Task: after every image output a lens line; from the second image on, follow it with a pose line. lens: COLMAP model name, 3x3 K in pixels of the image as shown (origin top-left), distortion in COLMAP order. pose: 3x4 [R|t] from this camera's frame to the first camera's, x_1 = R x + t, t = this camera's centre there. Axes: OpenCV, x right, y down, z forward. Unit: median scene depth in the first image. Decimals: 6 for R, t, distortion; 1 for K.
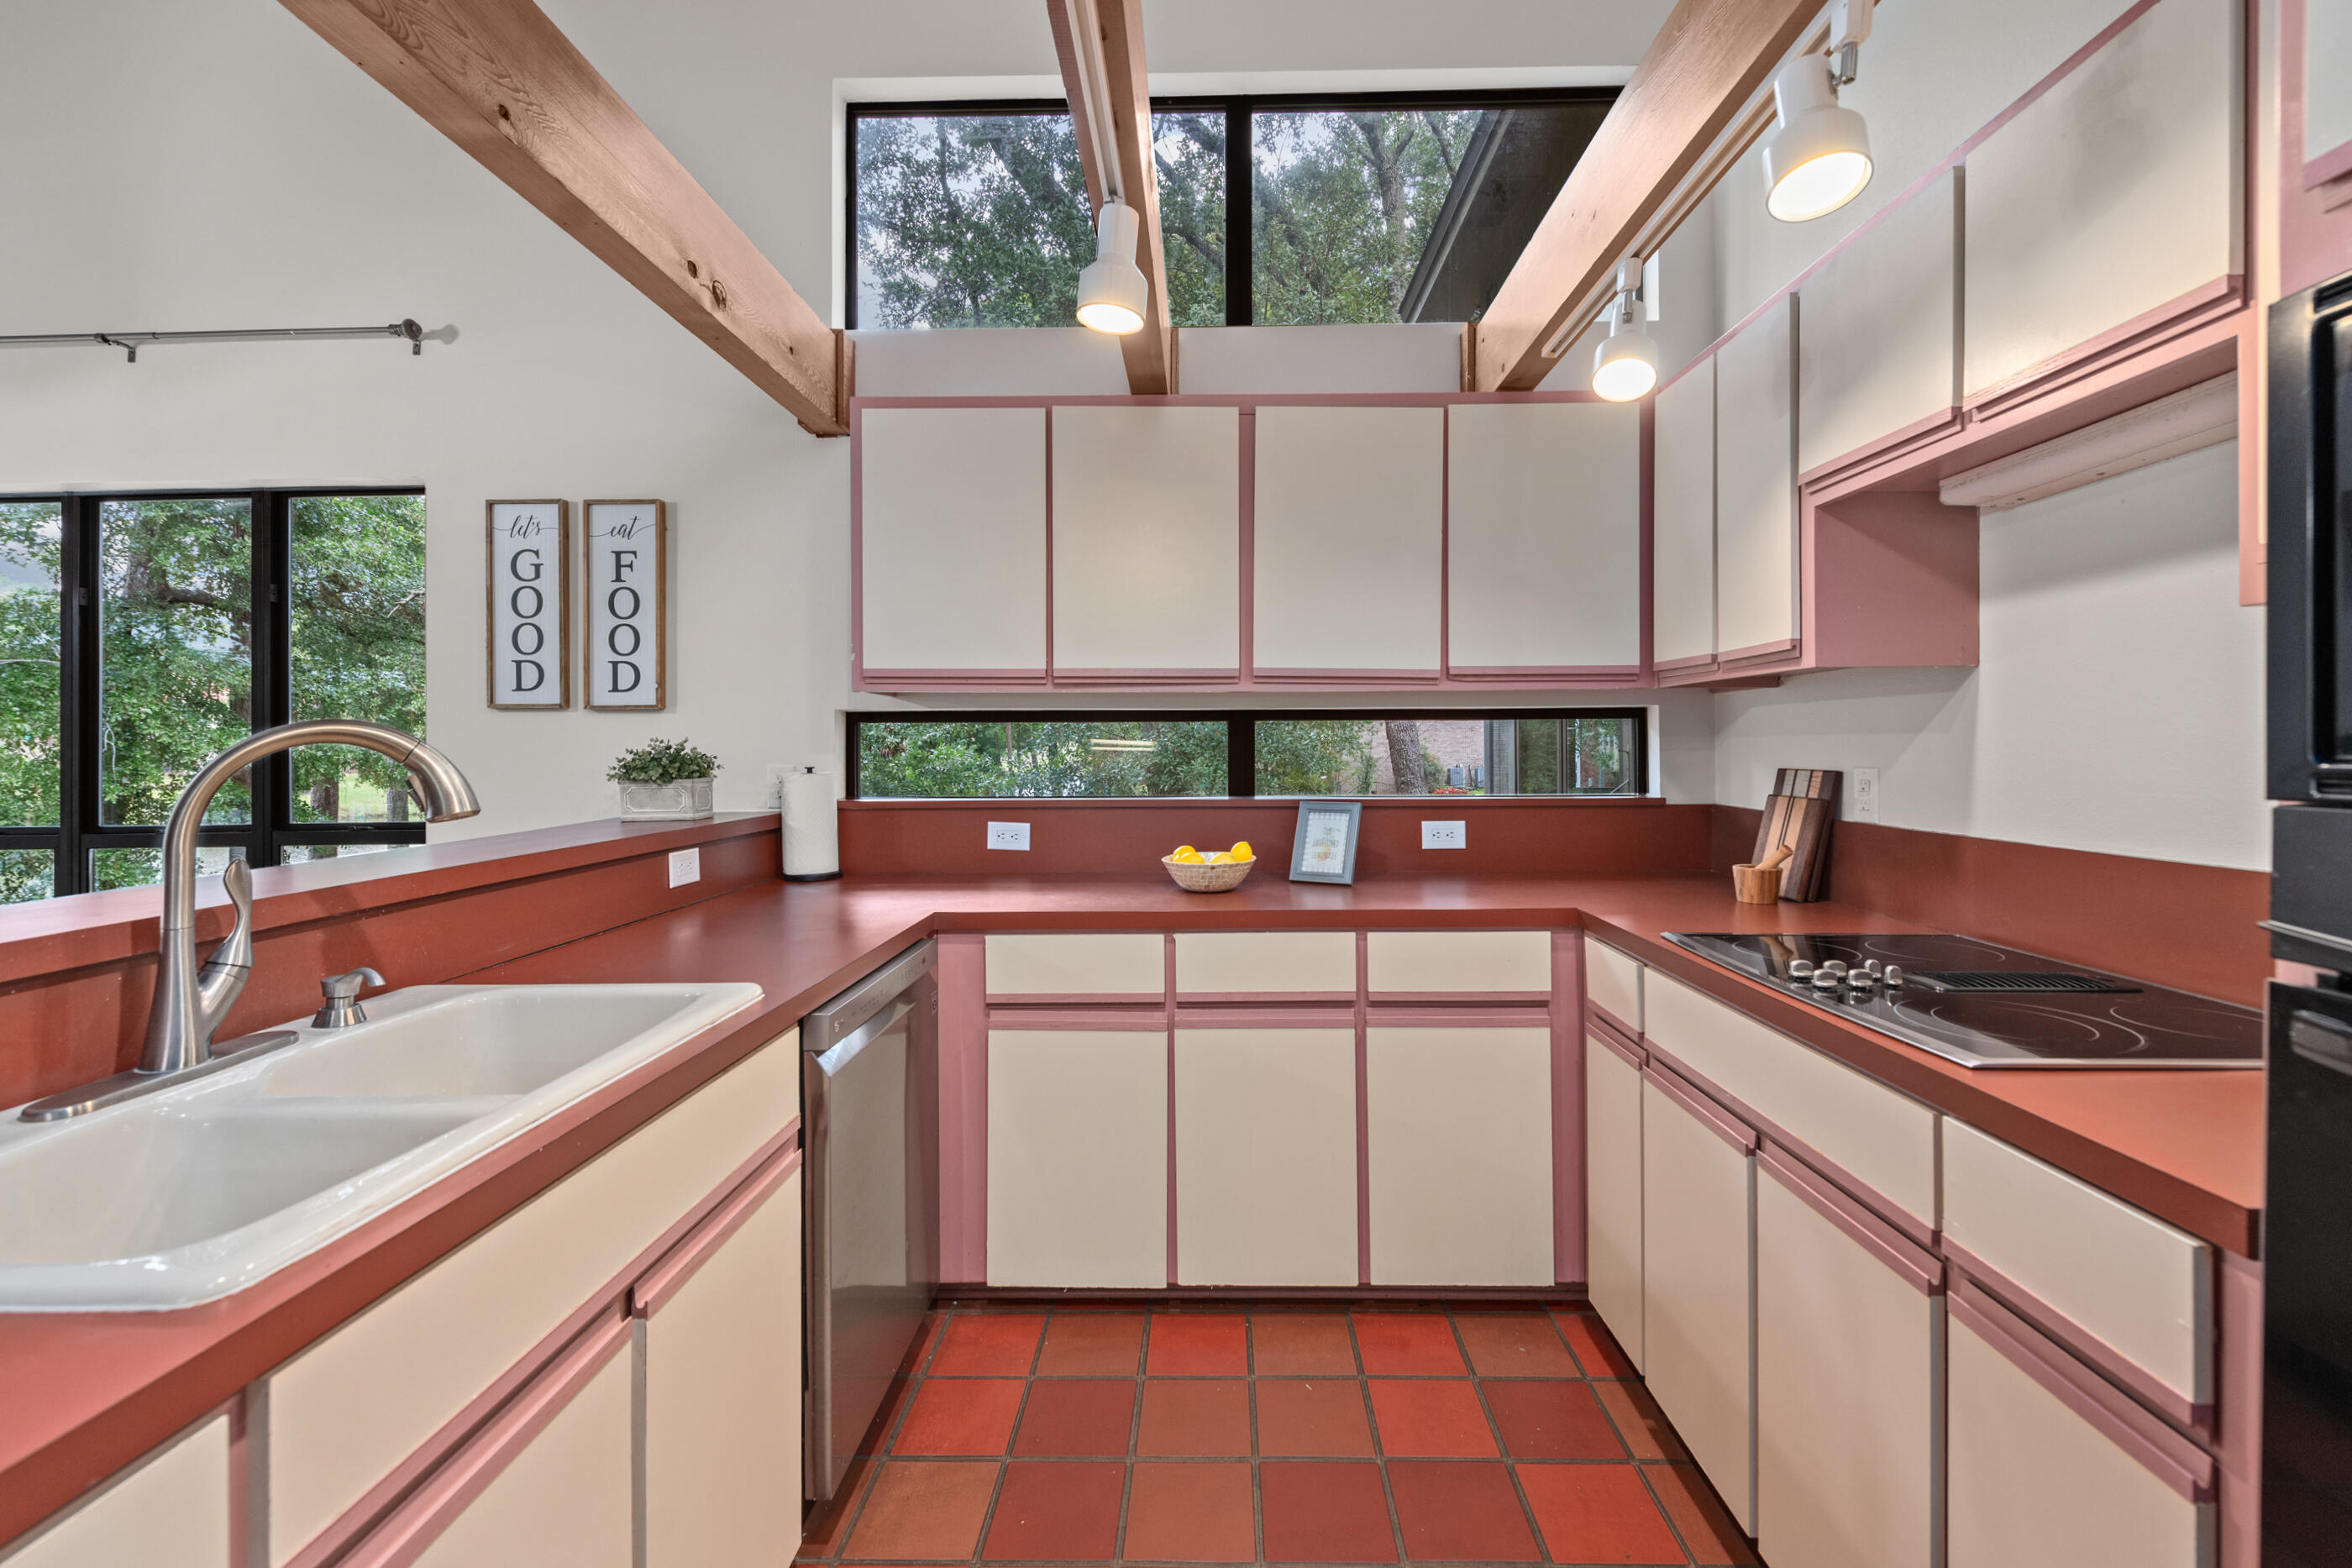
lens RADIAL K [[981.0, 0, 1260.7], [0, 981.0, 749.6], [0, 0, 1]] dist [0.008679, -0.001917]
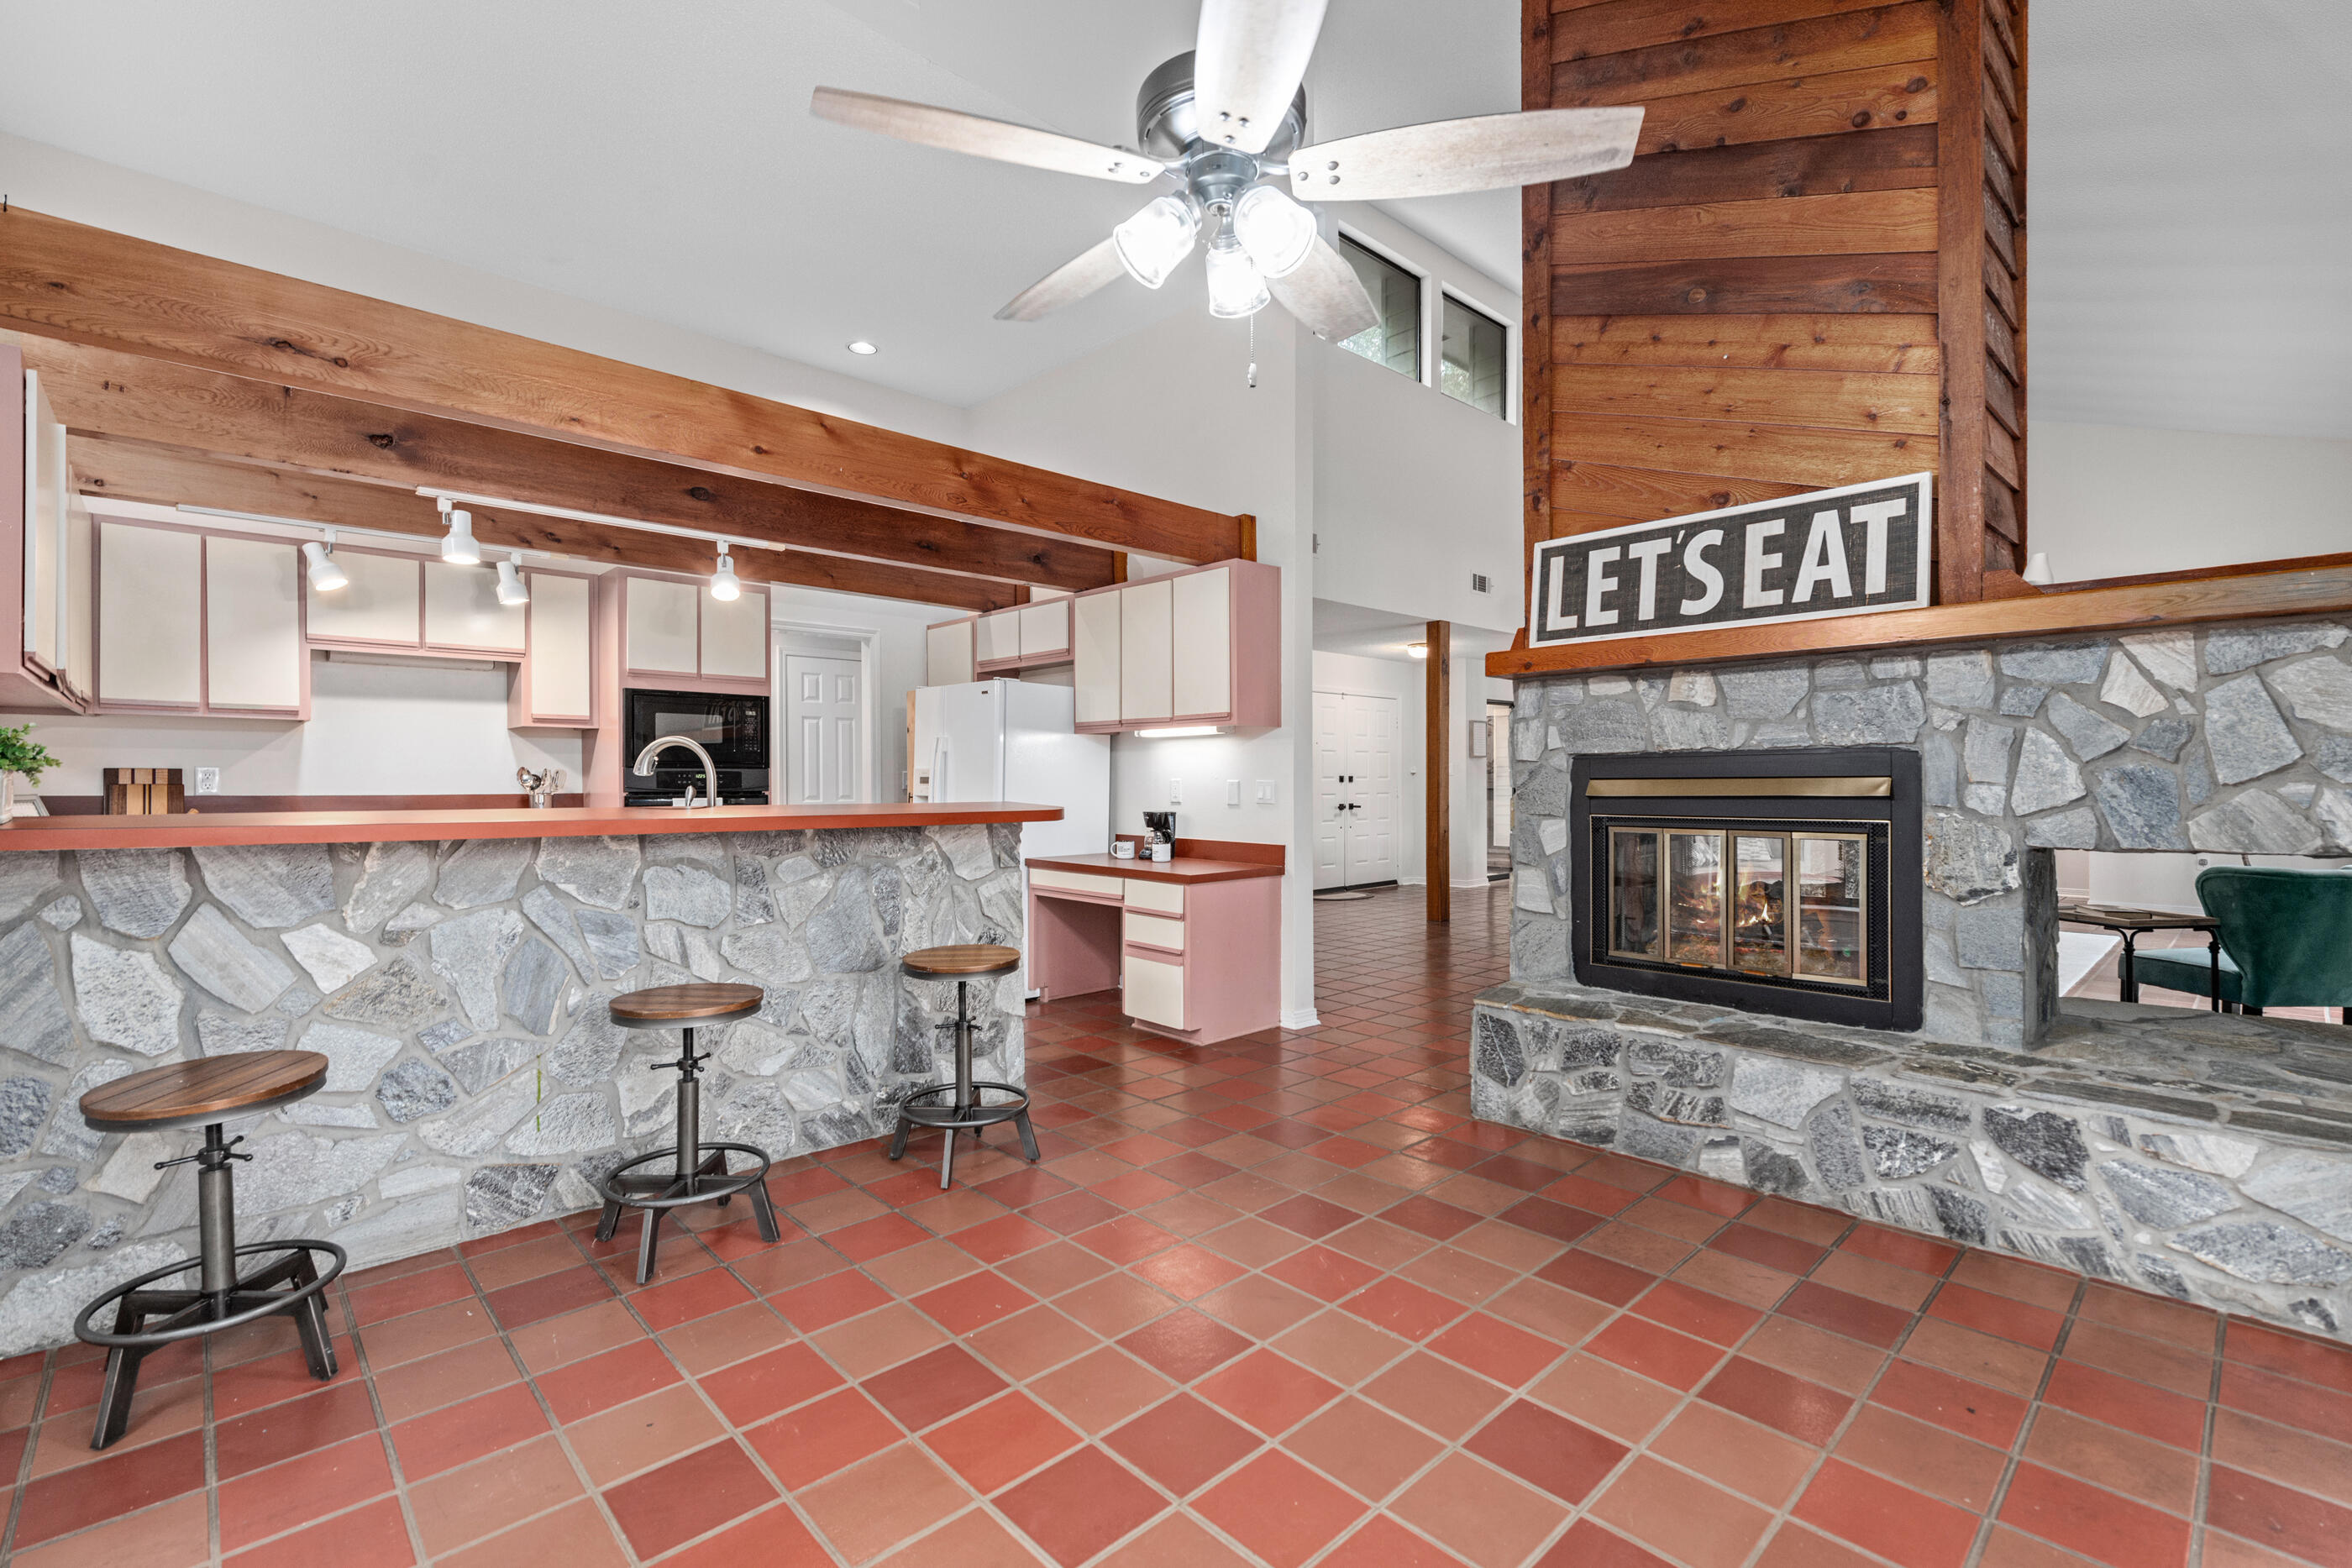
lens RADIAL K [[1032.9, 0, 1191.9], [0, 1032.9, 795.2], [0, 0, 1]] dist [0.011980, -0.004416]
pose [[-0.704816, -0.006363, 0.709362, -1.984906], [0.005939, 0.999872, 0.014870, 0.049274], [-0.709366, 0.014693, -0.704687, 0.983109]]
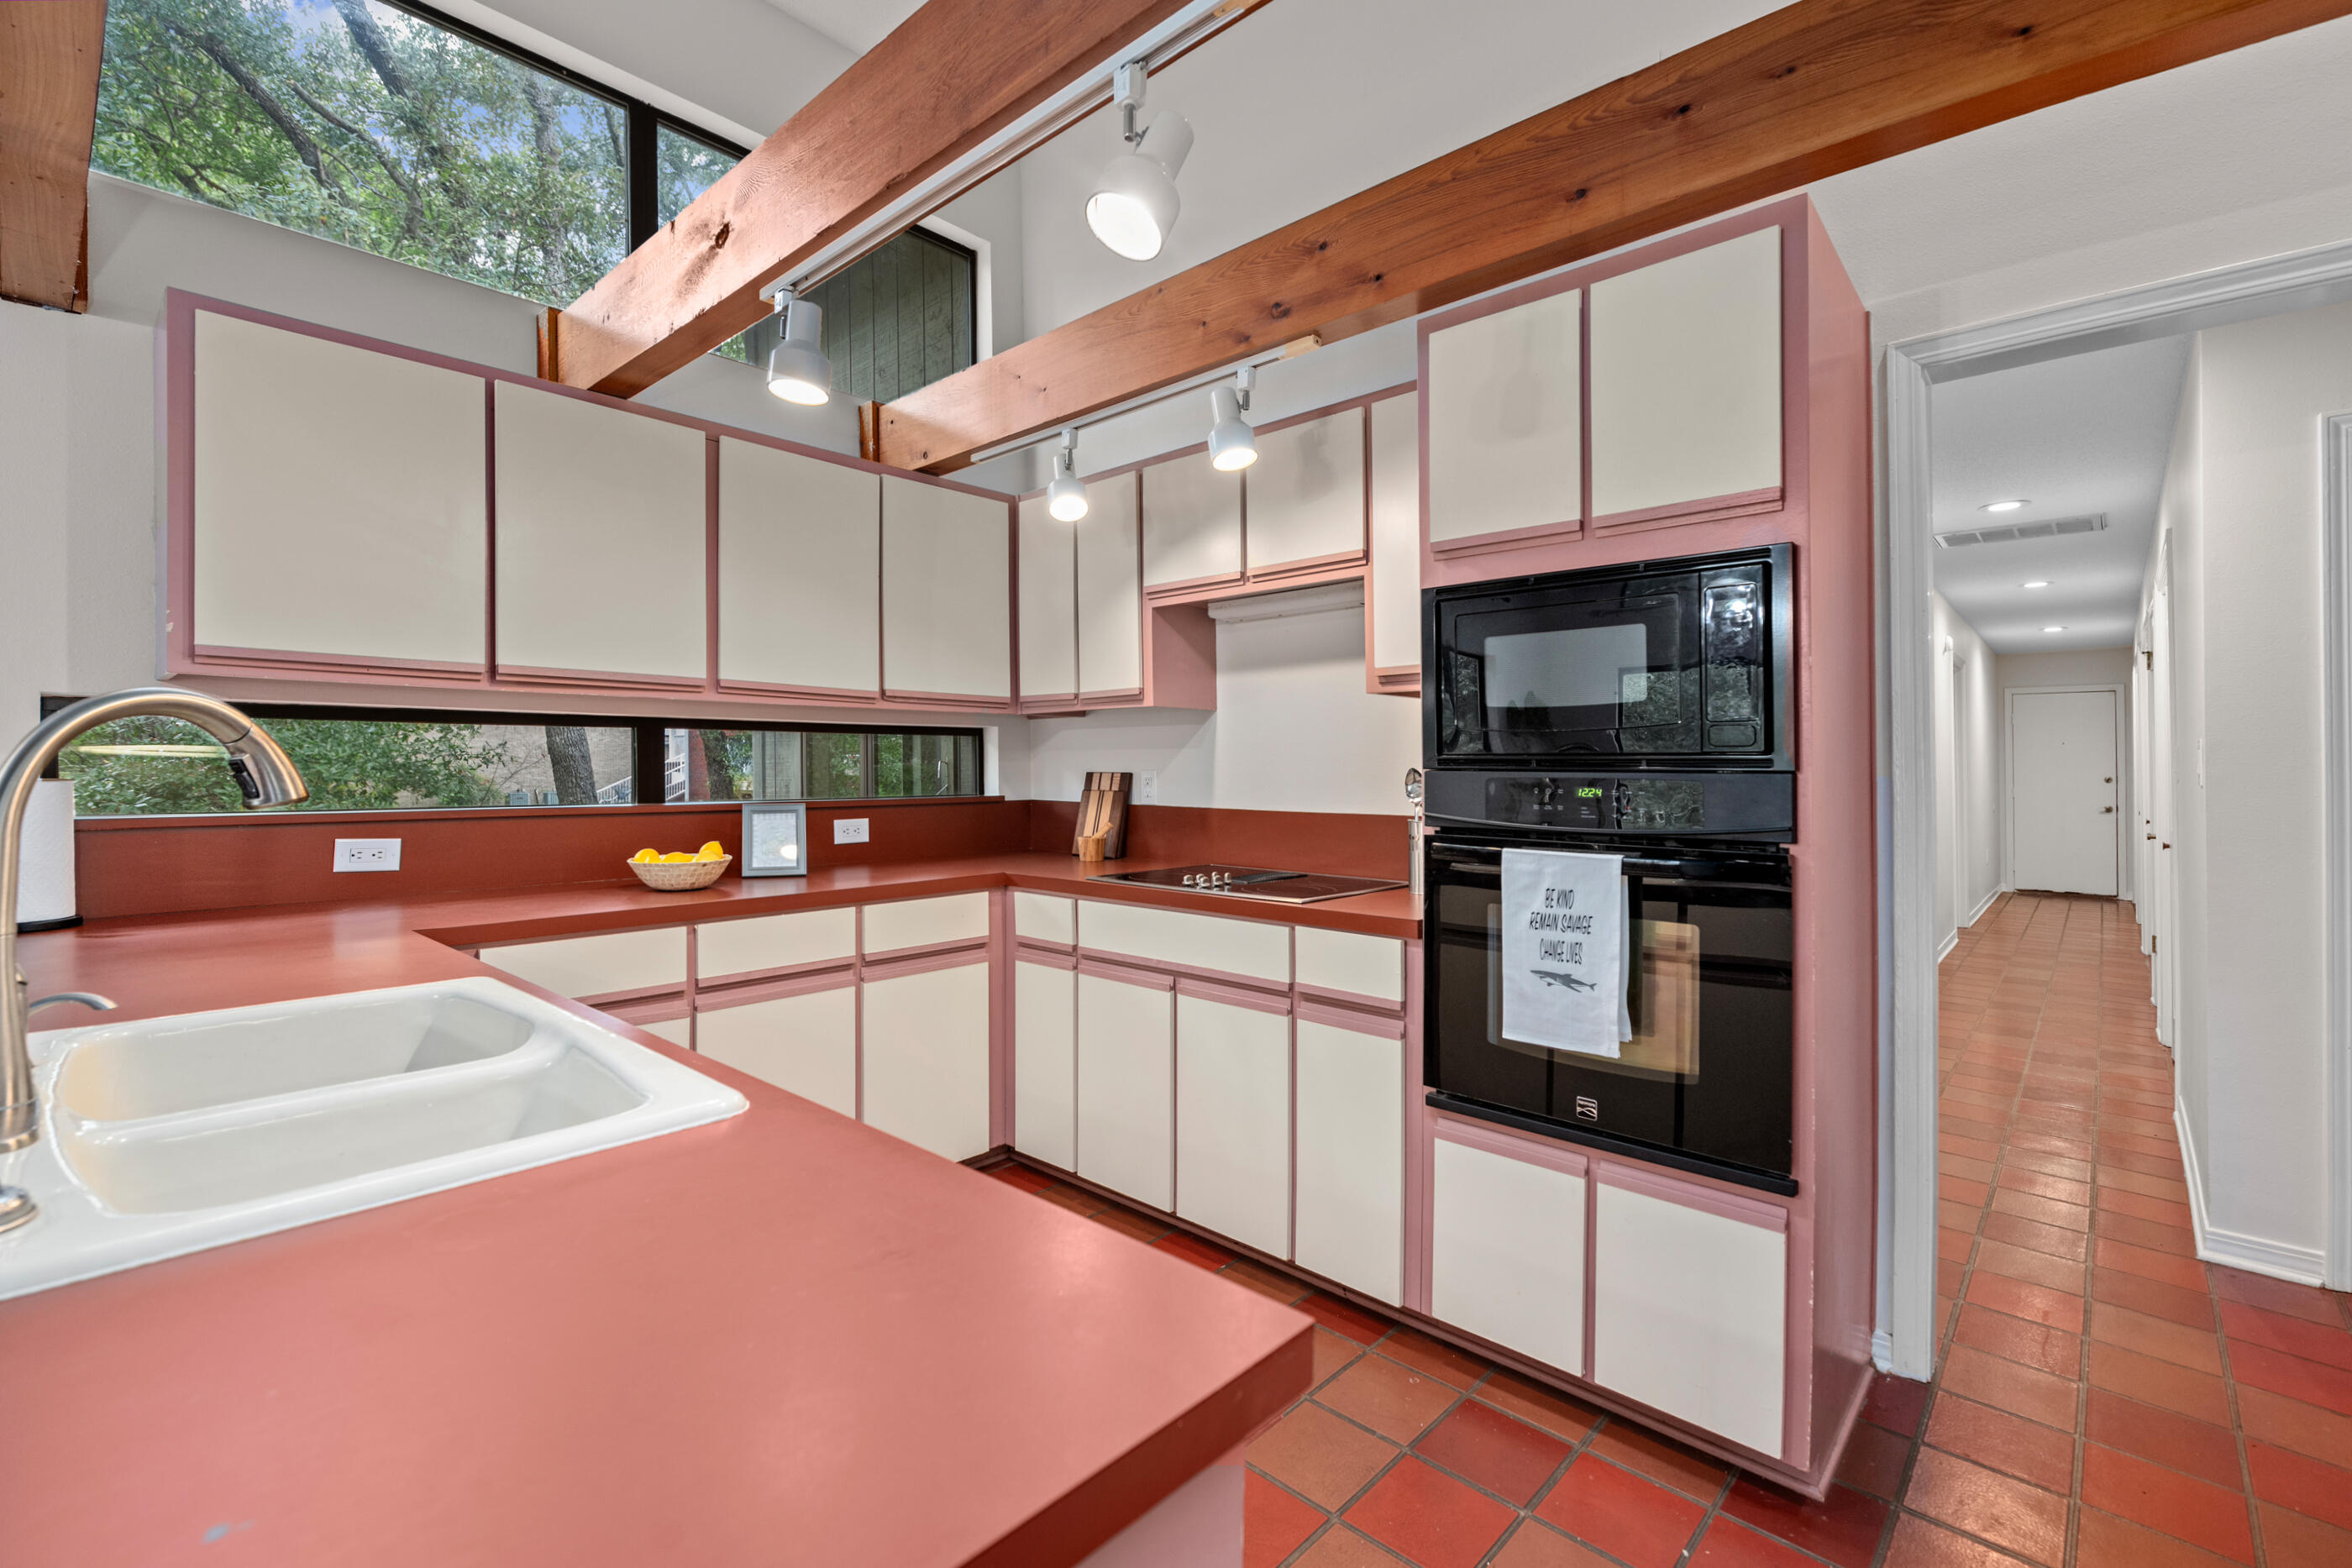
lens RADIAL K [[981.0, 0, 1229.5], [0, 981.0, 767.9], [0, 0, 1]] dist [0.008679, -0.001917]
pose [[0.650830, 0.002898, 0.759218, -0.466860], [0.000545, 0.999991, -0.004285, 0.019263], [-0.759223, 0.003203, 0.650823, -0.122253]]
